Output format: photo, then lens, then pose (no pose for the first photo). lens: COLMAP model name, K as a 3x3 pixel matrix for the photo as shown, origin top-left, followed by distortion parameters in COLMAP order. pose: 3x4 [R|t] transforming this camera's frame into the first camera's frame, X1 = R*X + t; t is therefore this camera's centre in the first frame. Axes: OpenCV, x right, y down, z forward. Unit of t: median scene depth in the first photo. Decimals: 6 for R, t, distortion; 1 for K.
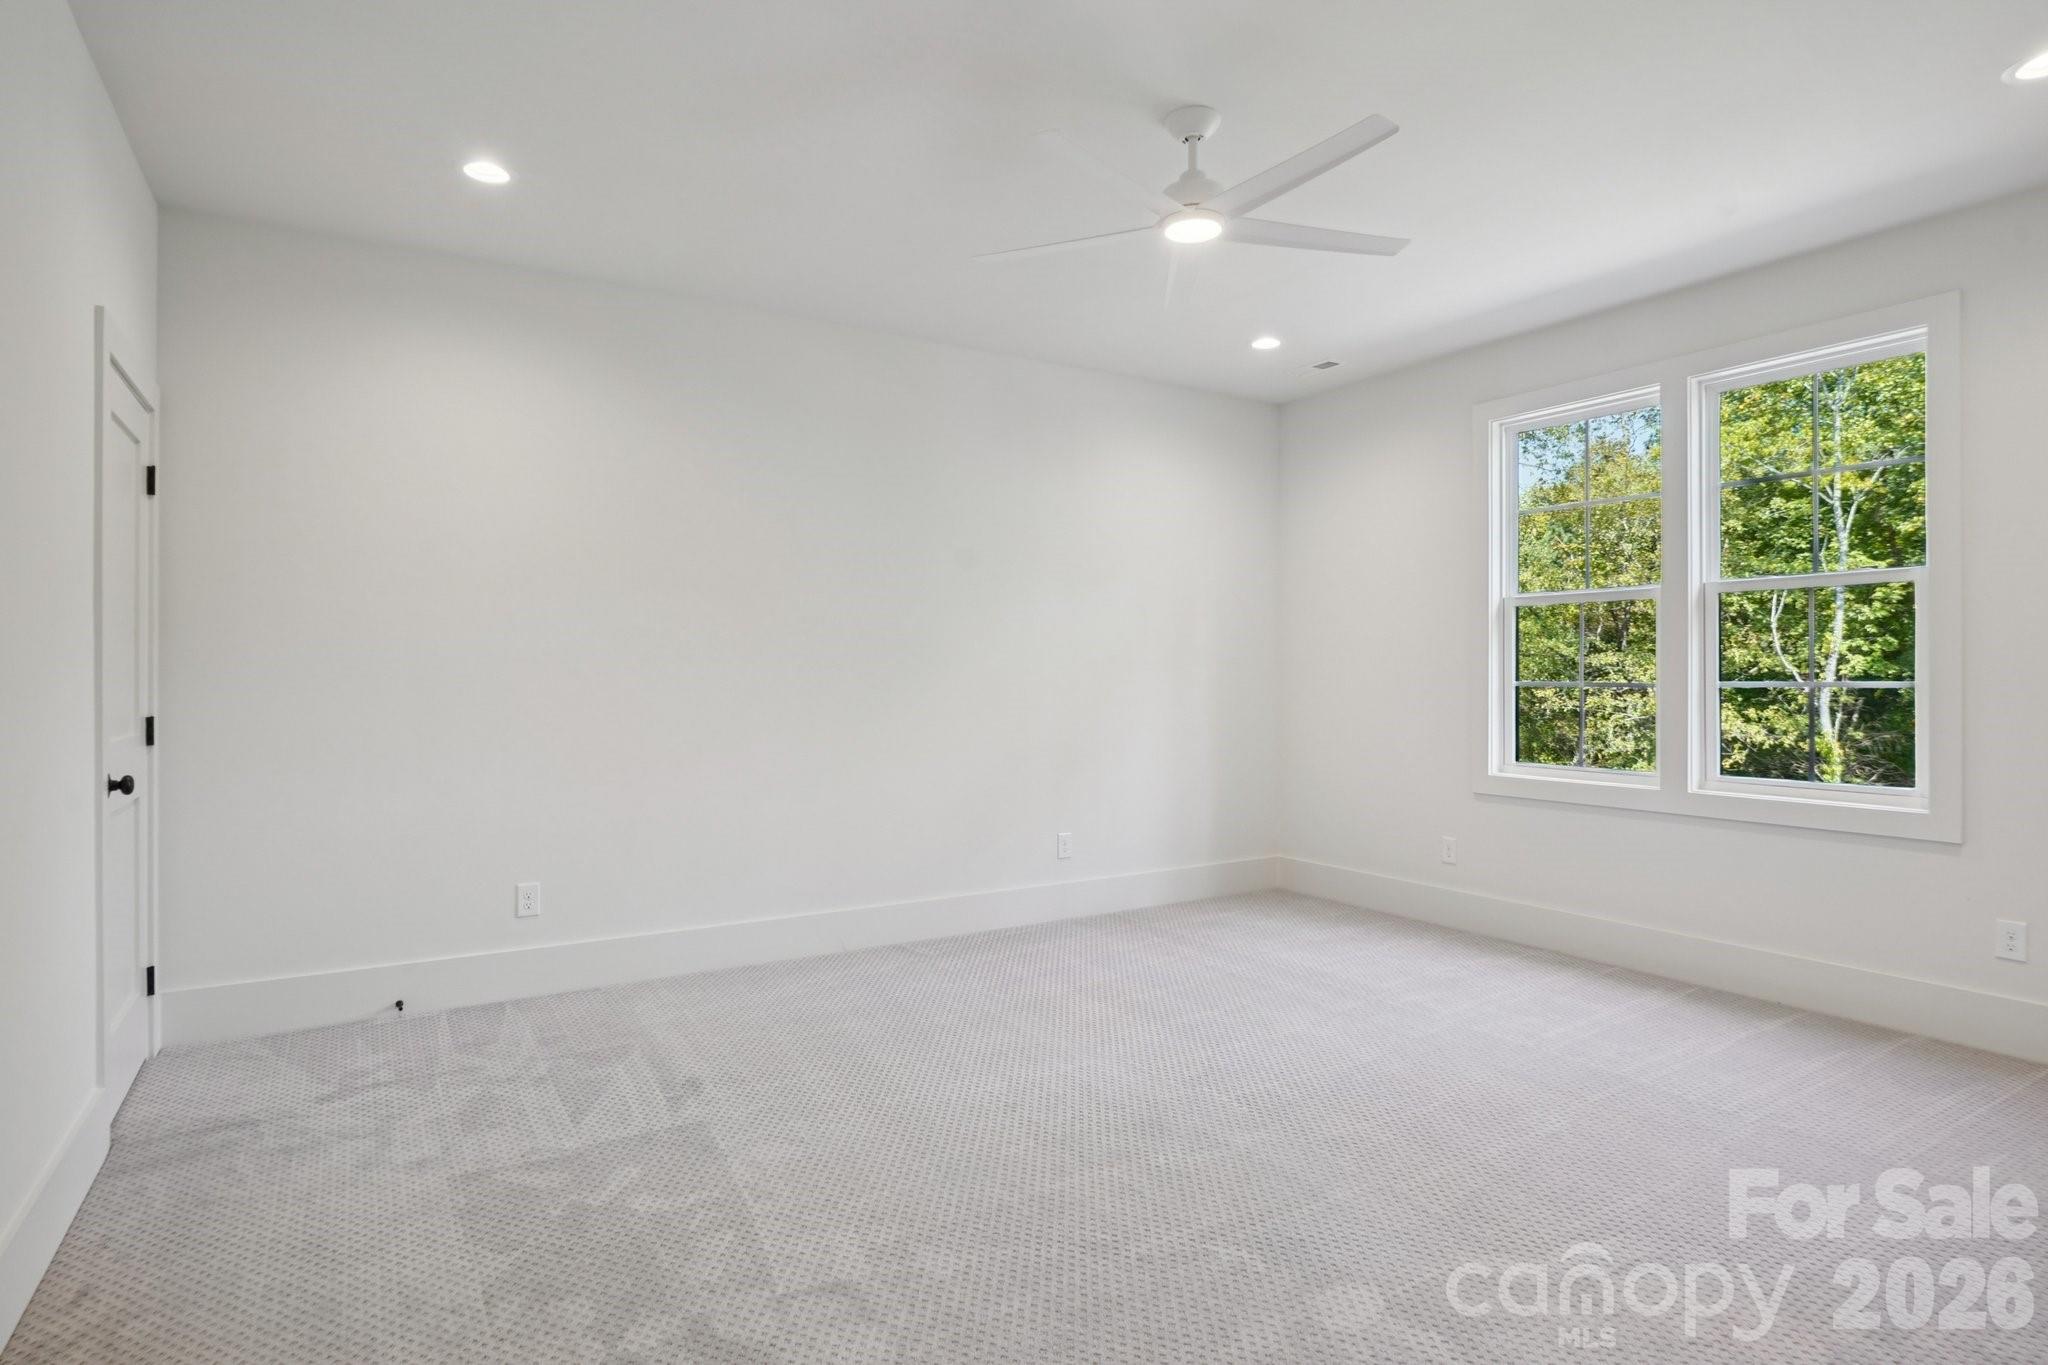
lens RADIAL K [[1089.9, 0, 1025.0], [0, 1089.9, 684.6], [0, 0, 1]] dist [-0.000986, 0.000014]
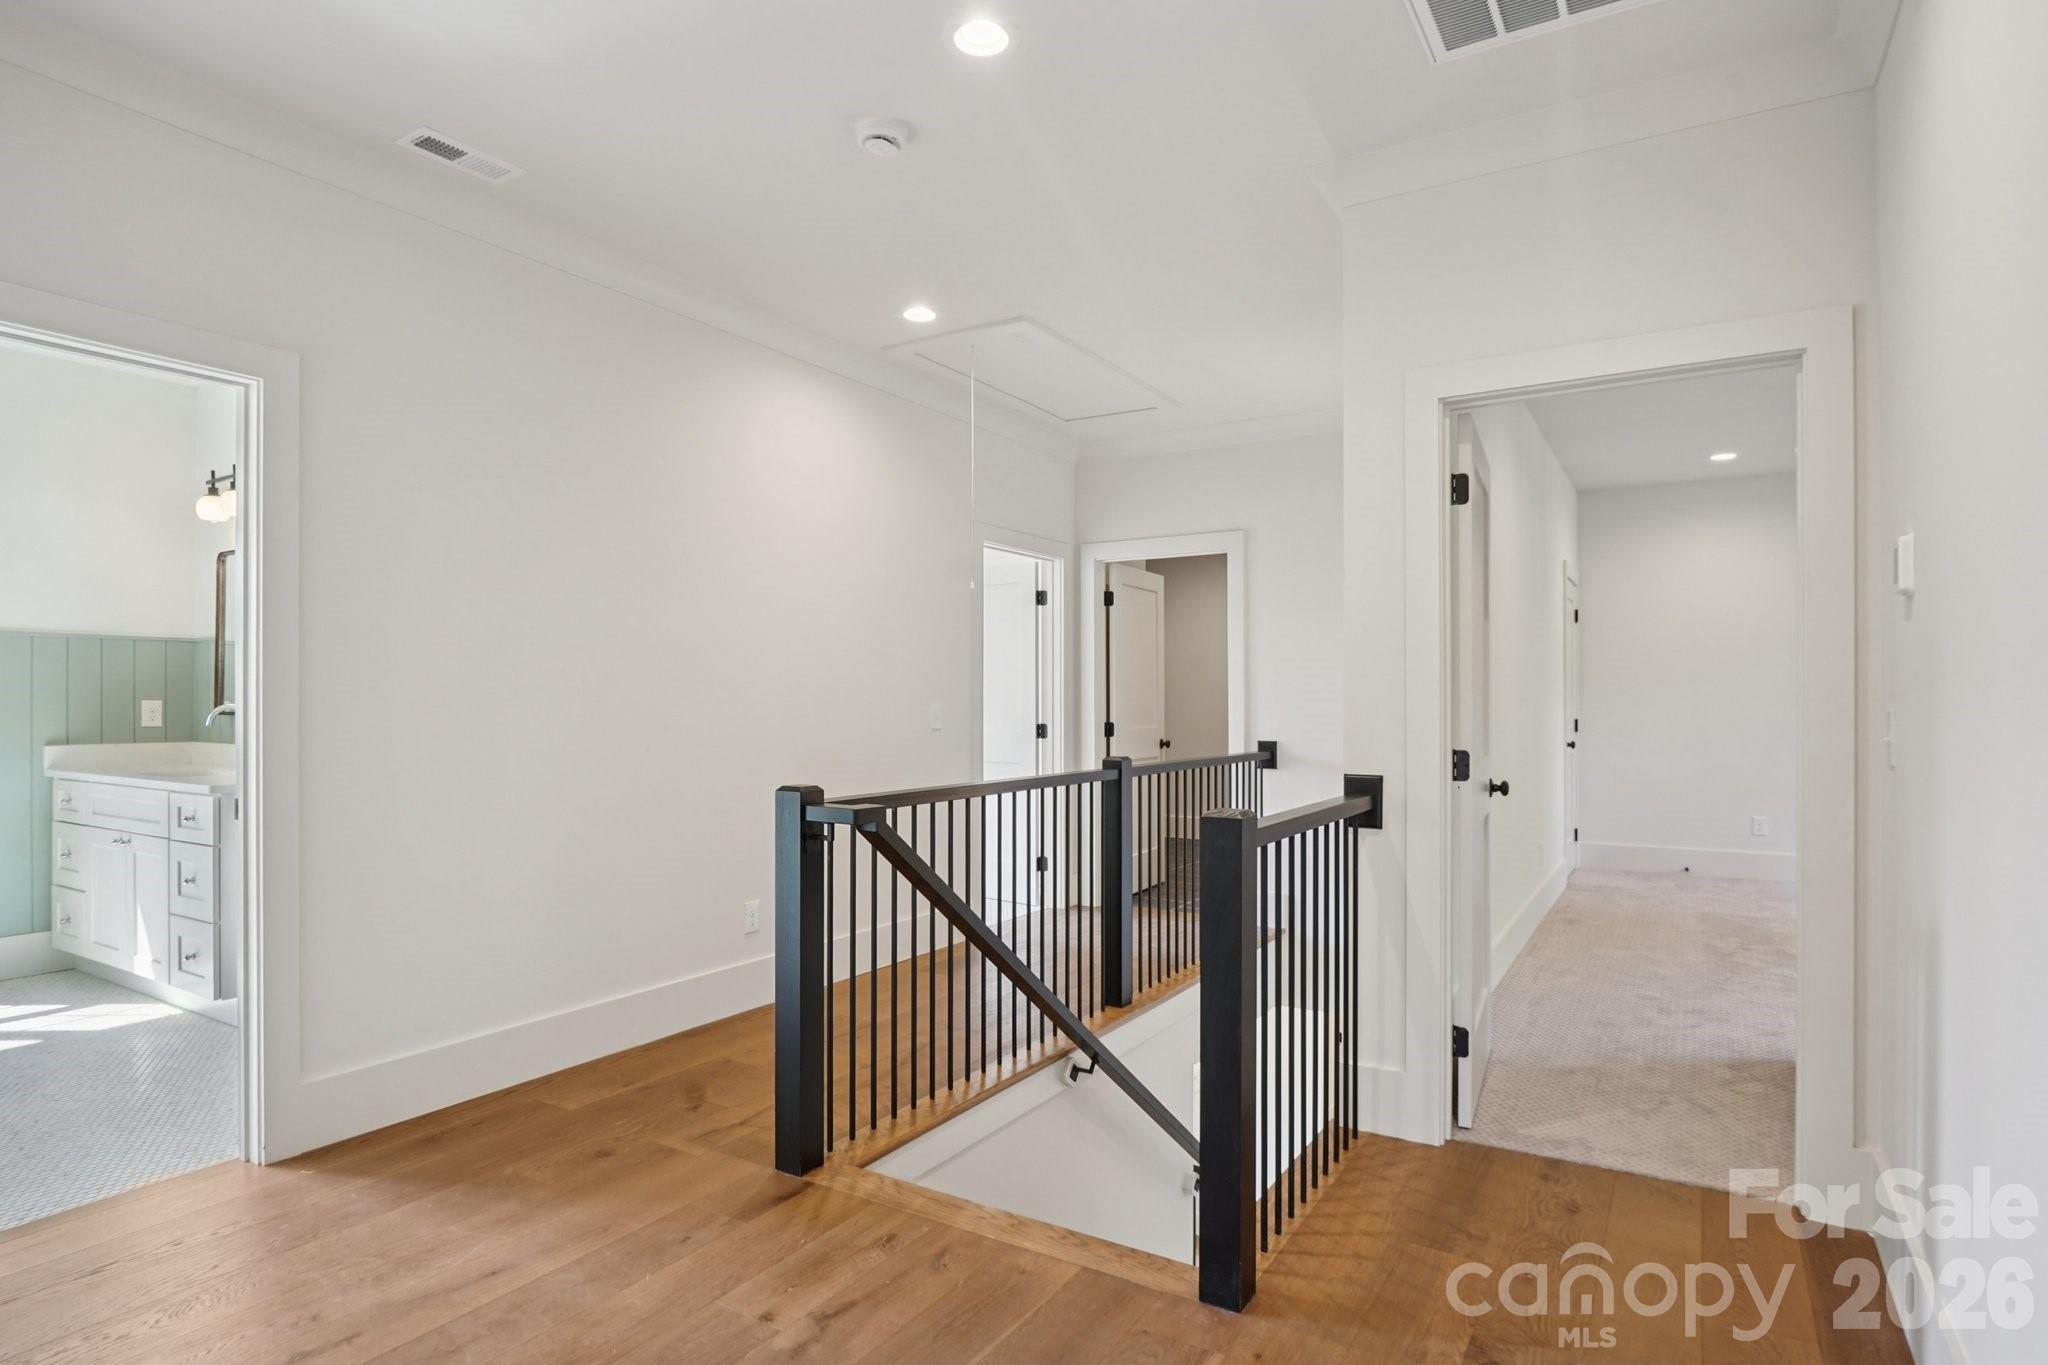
lens RADIAL K [[1089.9, 0, 1030.4], [0, 1089.9, 691.0], [0, 0, 1]] dist [-0.000986, 0.000014]
pose [[0.456570, -0.006715, -0.889662, 0.728465], [-0.006581, 0.999919, -0.010925, 0.001930], [0.889663, 0.010843, 0.456489, -1.092052]]
